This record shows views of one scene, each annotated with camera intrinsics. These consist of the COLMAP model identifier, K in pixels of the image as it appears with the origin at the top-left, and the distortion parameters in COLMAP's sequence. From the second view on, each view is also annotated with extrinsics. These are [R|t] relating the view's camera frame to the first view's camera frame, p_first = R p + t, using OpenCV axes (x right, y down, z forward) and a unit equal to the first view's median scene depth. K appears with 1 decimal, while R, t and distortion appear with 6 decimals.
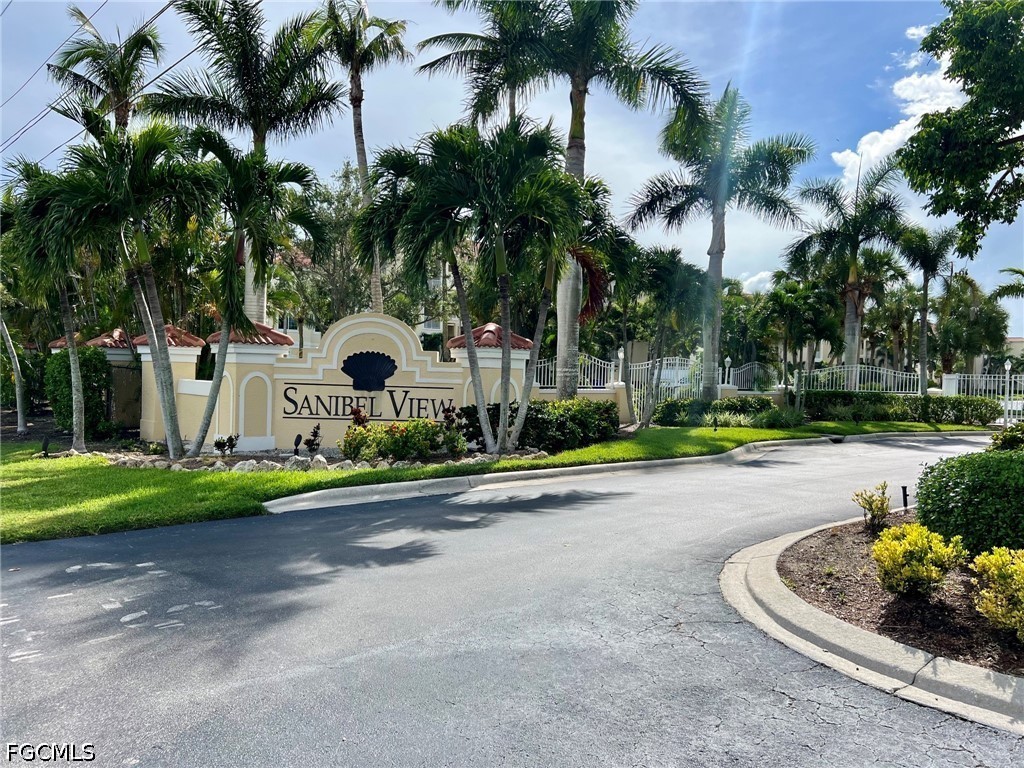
lens RADIAL K [[764.0, 0, 526.6], [0, 764.0, 390.4], [0, 0, 1]] dist [0.076713, -0.114526]
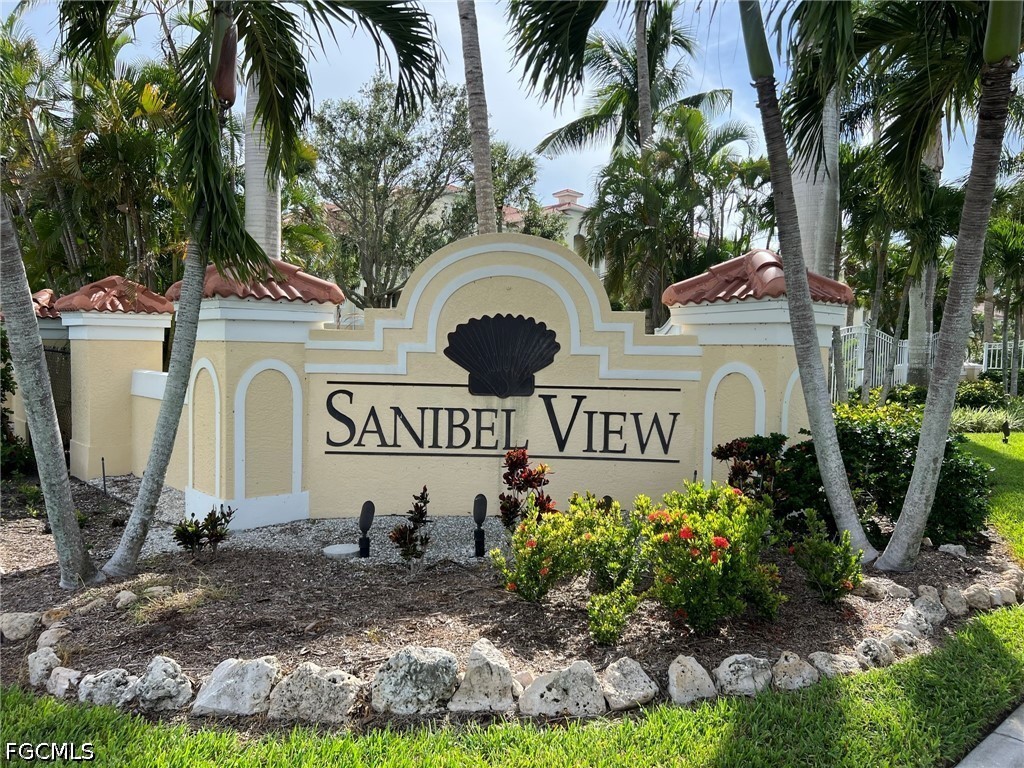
lens RADIAL K [[773.3, 0, 530.6], [0, 773.3, 381.1], [0, 0, 1]] dist [0.083353, -0.076696]
pose [[0.999928, -0.009765, -0.006990, -0.183882], [0.009910, 0.999731, 0.020991, -0.018942], [0.006783, -0.021059, 0.999755, 0.513010]]
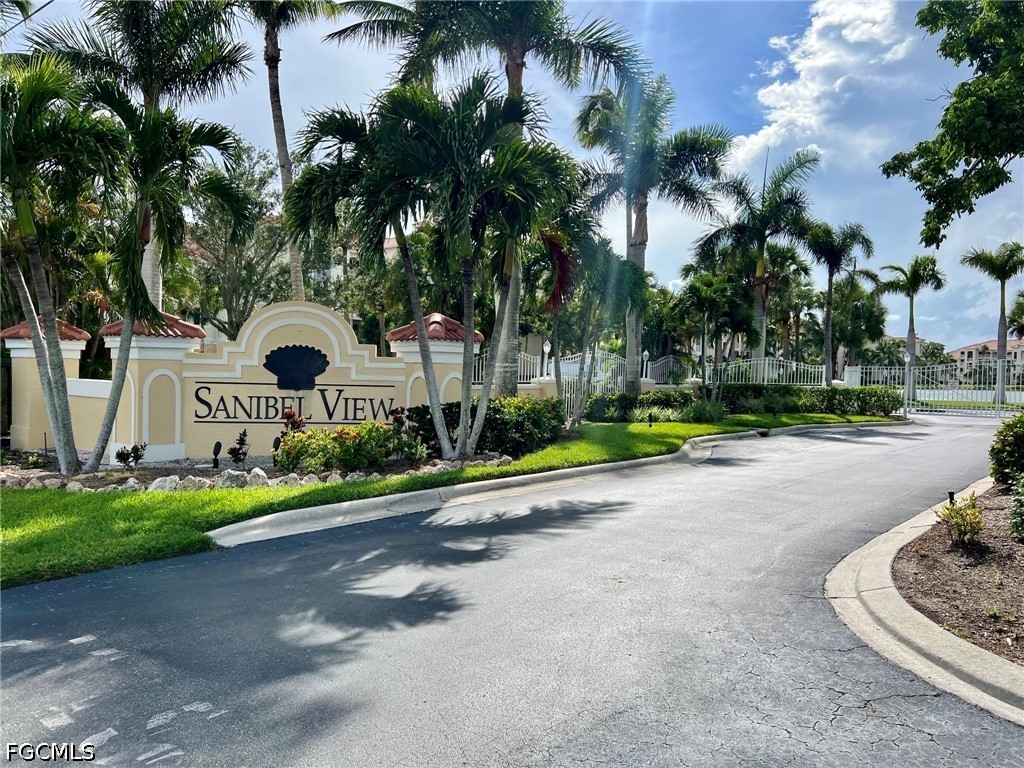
lens RADIAL K [[765.0, 0, 514.7], [0, 765.0, 390.3], [0, 0, 1]] dist [0.059426, -0.068865]
pose [[0.990782, -0.010436, 0.135066, -0.076878], [0.009389, 0.999921, 0.008386, -0.004016], [-0.135143, -0.007041, 0.990801, 0.093932]]
